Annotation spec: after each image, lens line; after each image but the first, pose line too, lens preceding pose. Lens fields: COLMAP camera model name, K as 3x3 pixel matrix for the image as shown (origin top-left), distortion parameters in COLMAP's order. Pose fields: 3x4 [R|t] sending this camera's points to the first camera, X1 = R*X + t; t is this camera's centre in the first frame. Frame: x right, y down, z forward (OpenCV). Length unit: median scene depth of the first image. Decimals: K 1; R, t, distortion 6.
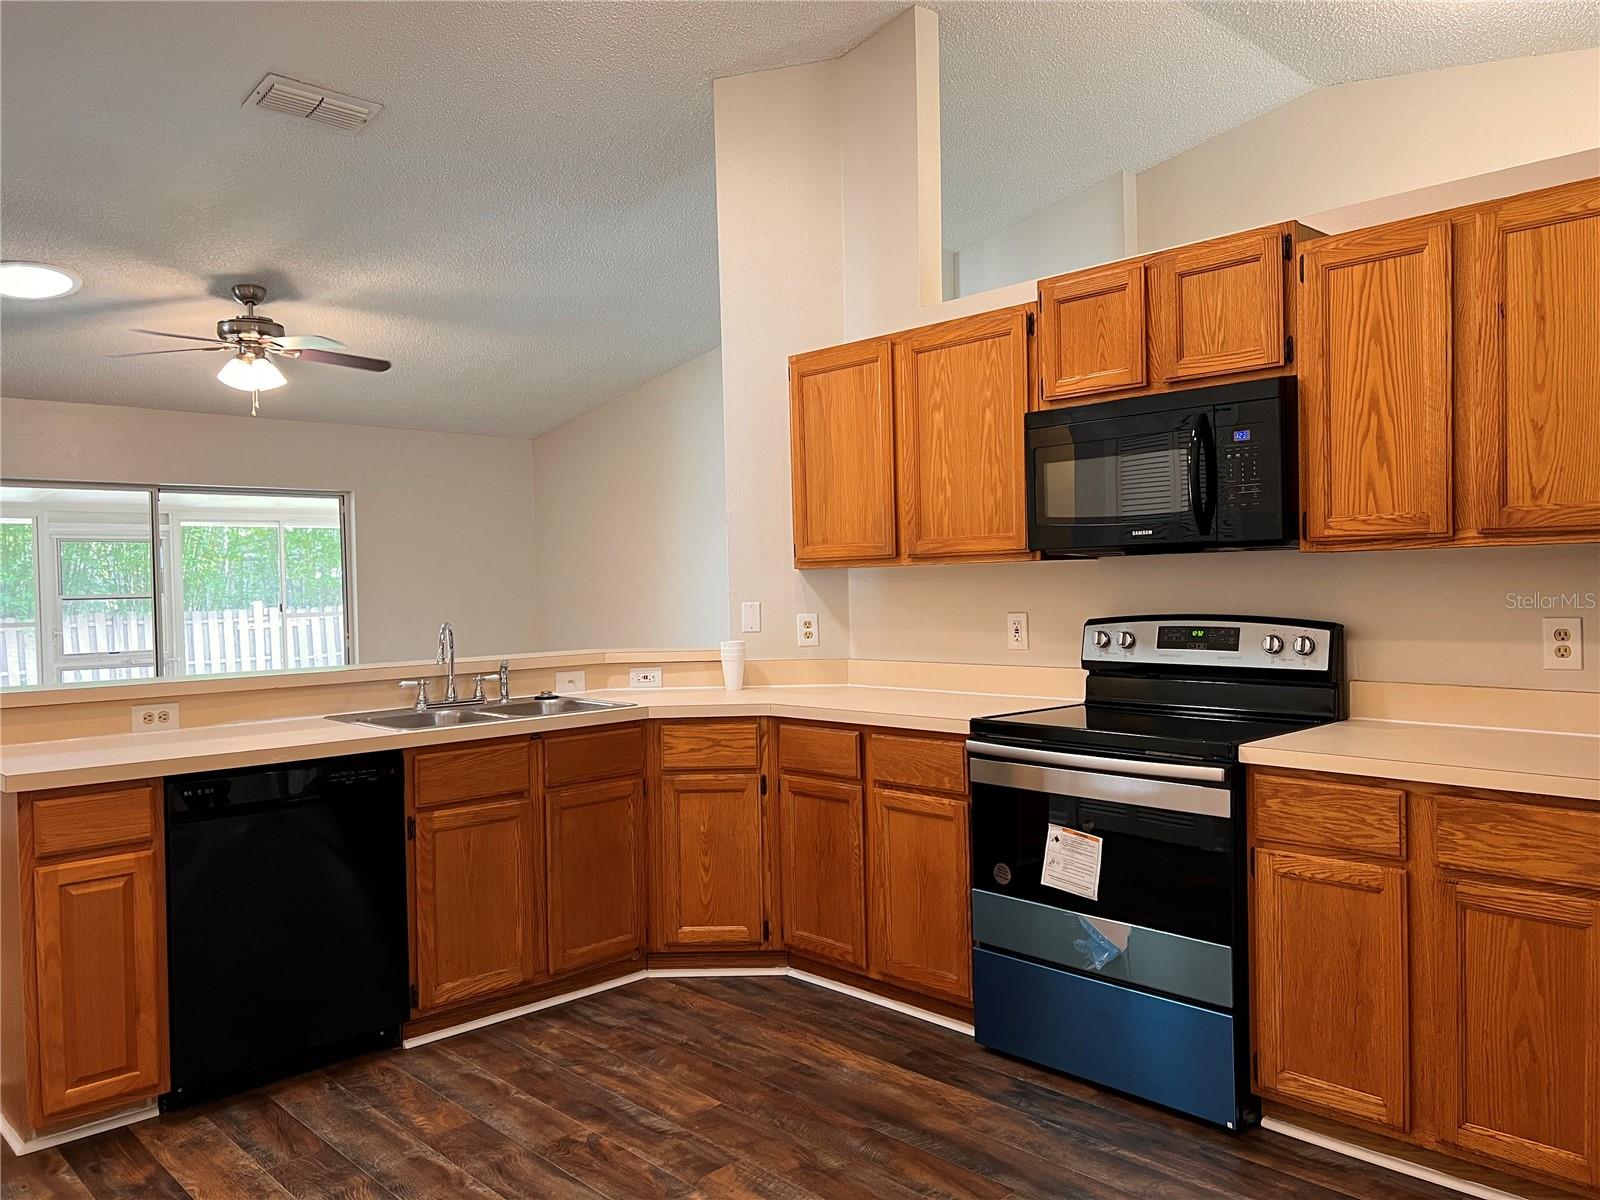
lens RADIAL K [[1198.1, 0, 801.7], [0, 1198.1, 611.2], [0, 0, 1]] dist [0.068728, -0.088668]
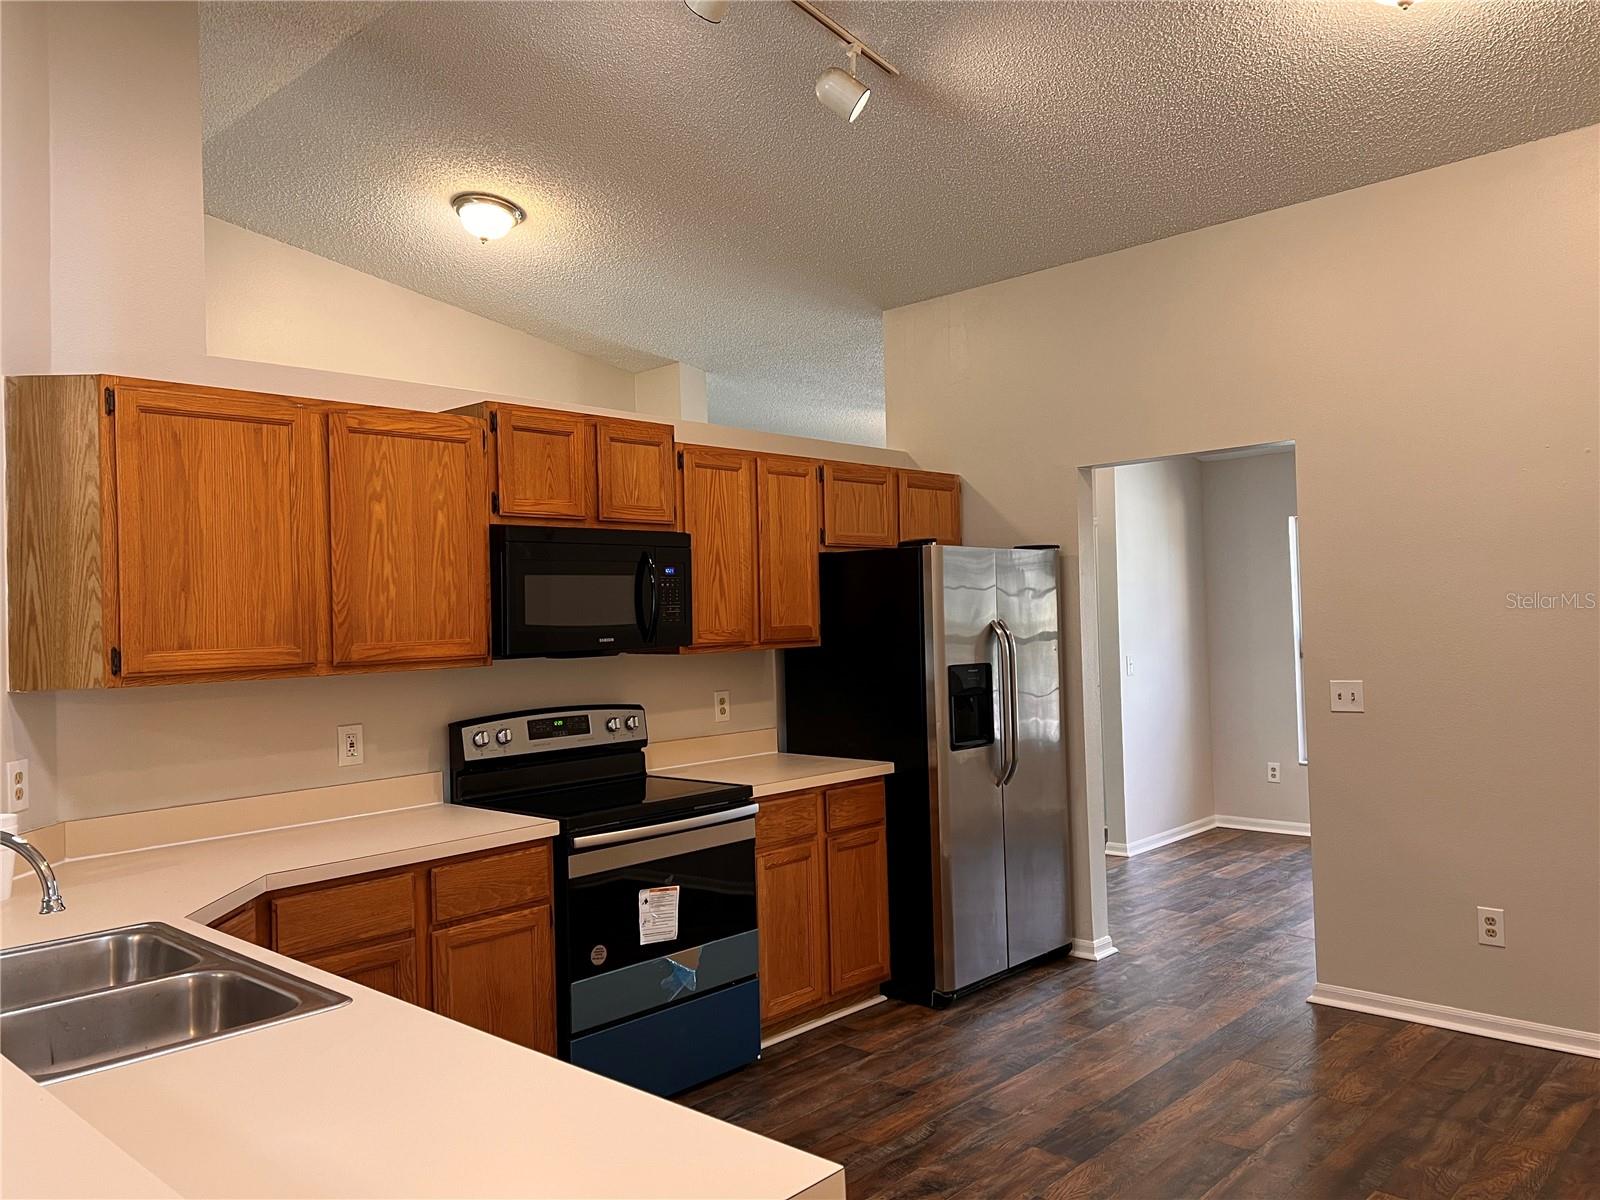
lens RADIAL K [[1201.2, 0, 803.5], [0, 1201.2, 580.4], [0, 0, 1]] dist [0.066270, -0.091071]
pose [[-0.070364, 0.052955, 0.996115, -0.899964], [0.056729, 0.997186, -0.049005, -0.050965], [-0.995907, 0.053060, -0.073170, 0.837944]]
